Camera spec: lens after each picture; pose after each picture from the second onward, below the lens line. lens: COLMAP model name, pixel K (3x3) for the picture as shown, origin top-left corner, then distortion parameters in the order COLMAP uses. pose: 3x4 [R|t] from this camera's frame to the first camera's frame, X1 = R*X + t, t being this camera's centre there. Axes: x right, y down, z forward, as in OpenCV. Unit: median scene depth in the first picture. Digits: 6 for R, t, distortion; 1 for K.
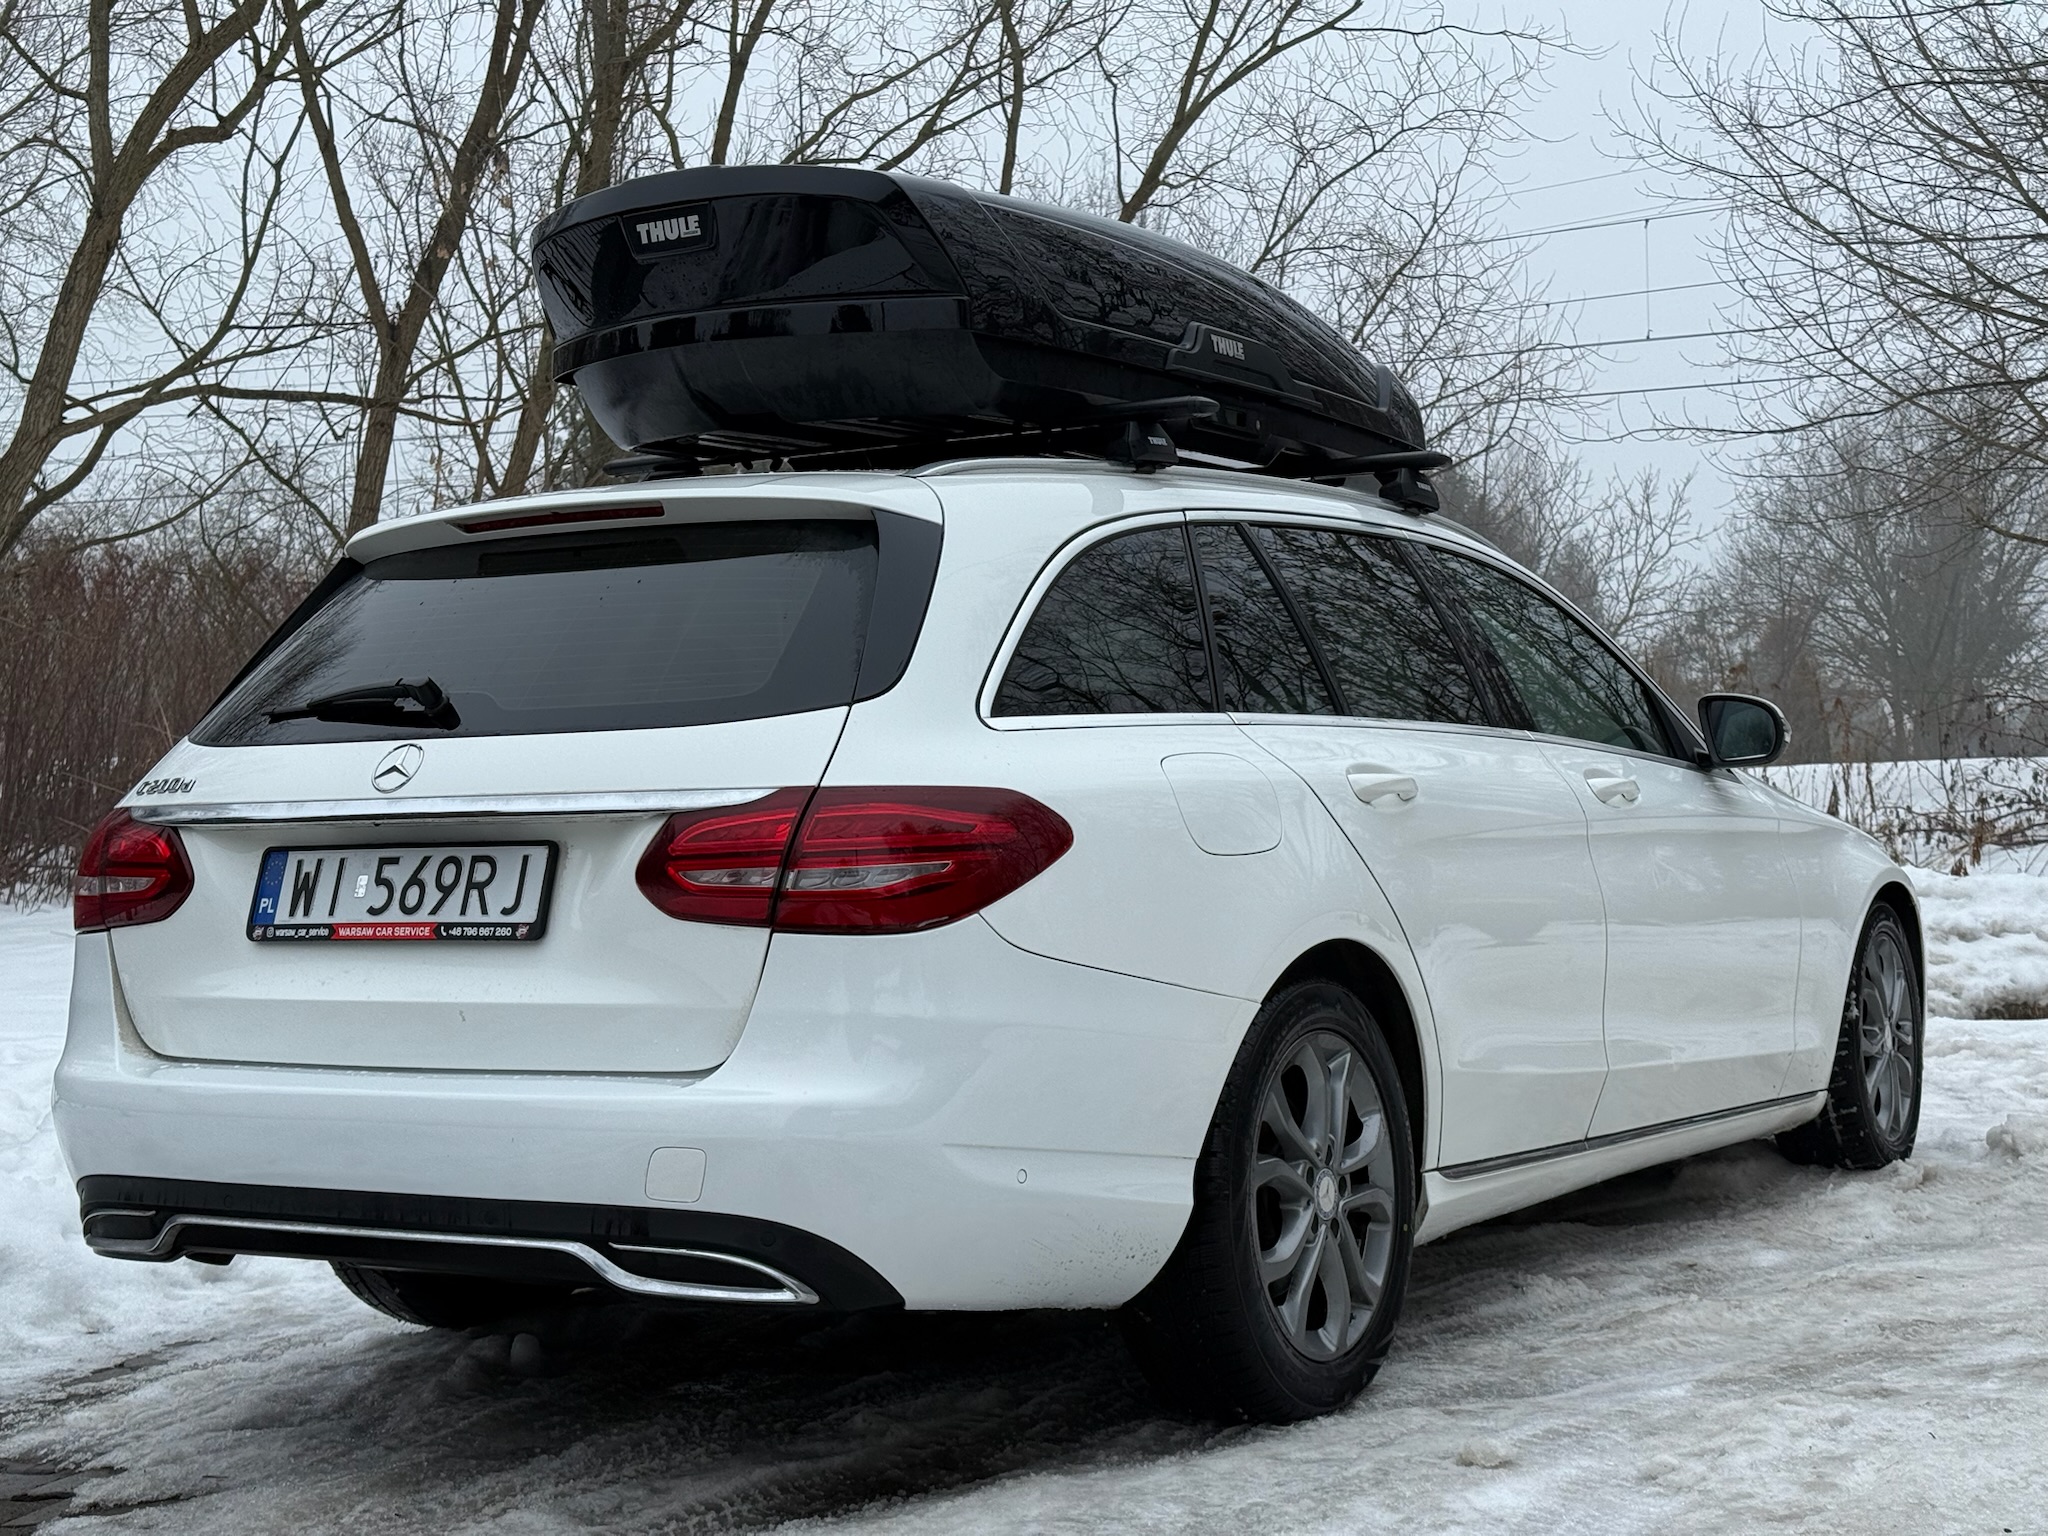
lens RADIAL K [[2901.7, 0, 1032.2], [0, 2901.7, 776.9], [0, 0, 1]] dist [0.123910, 0.000000]
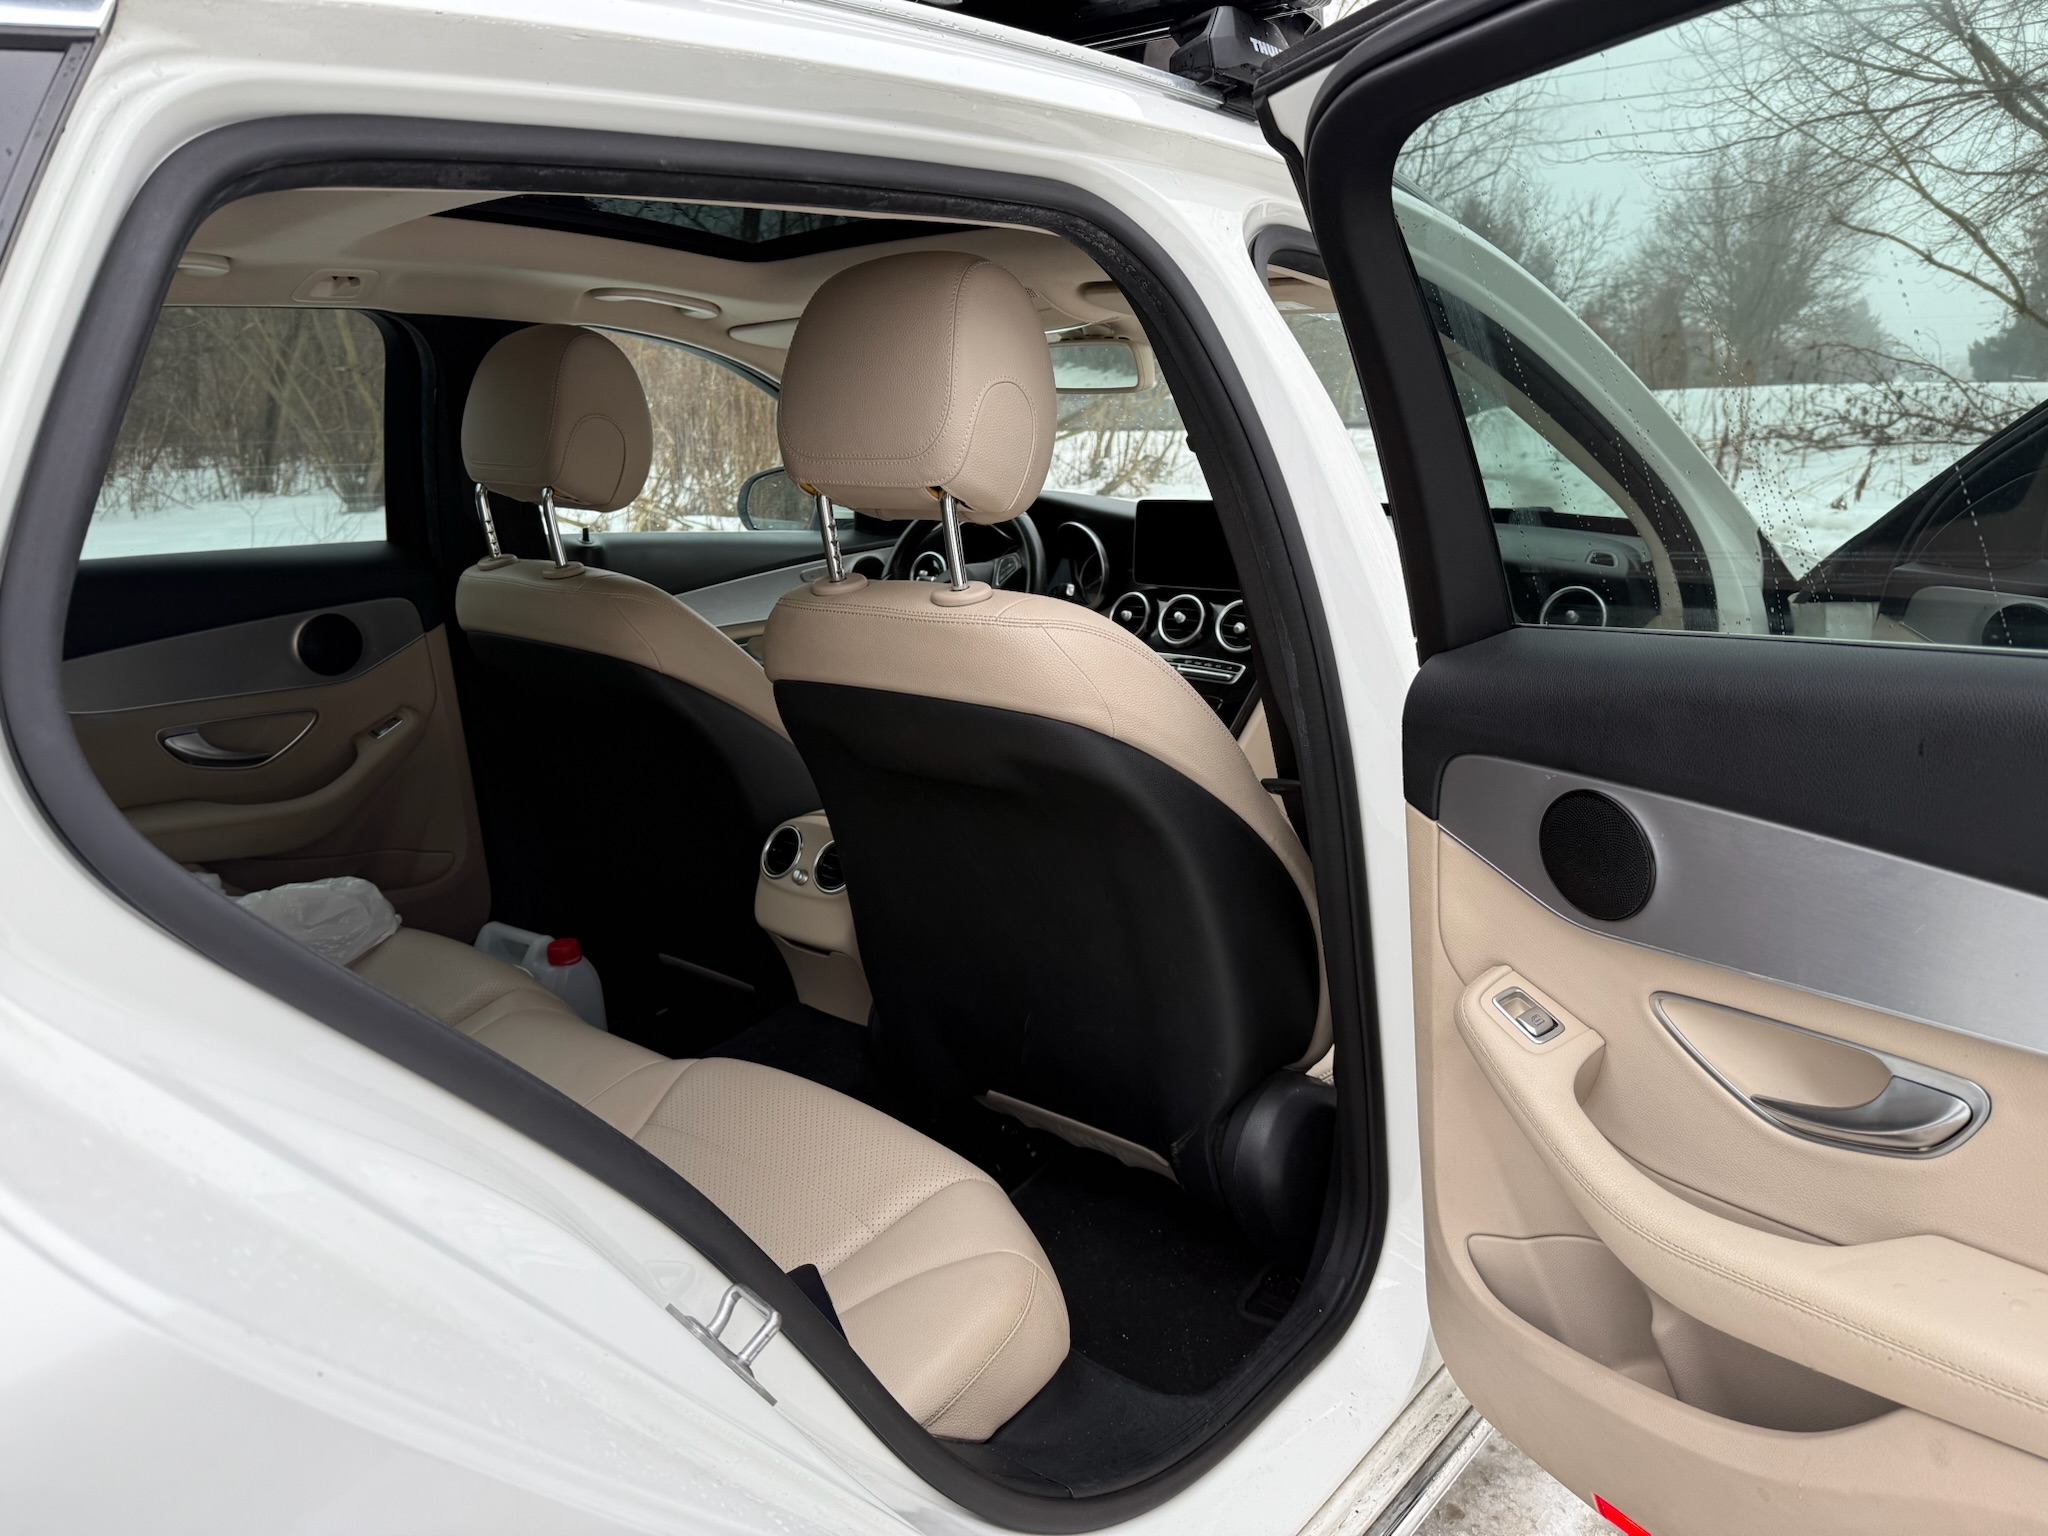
lens RADIAL K [[1439.2, 0, 1021.6], [0, 1439.2, 768.5], [0, 0, 1]] dist [-0.000742, 0.001454]
pose [[0.989438, 0.034803, -0.140714, 0.036776], [0.003217, 0.965239, 0.261349, -0.012705], [0.144919, -0.259041, 0.954933, 0.202404]]
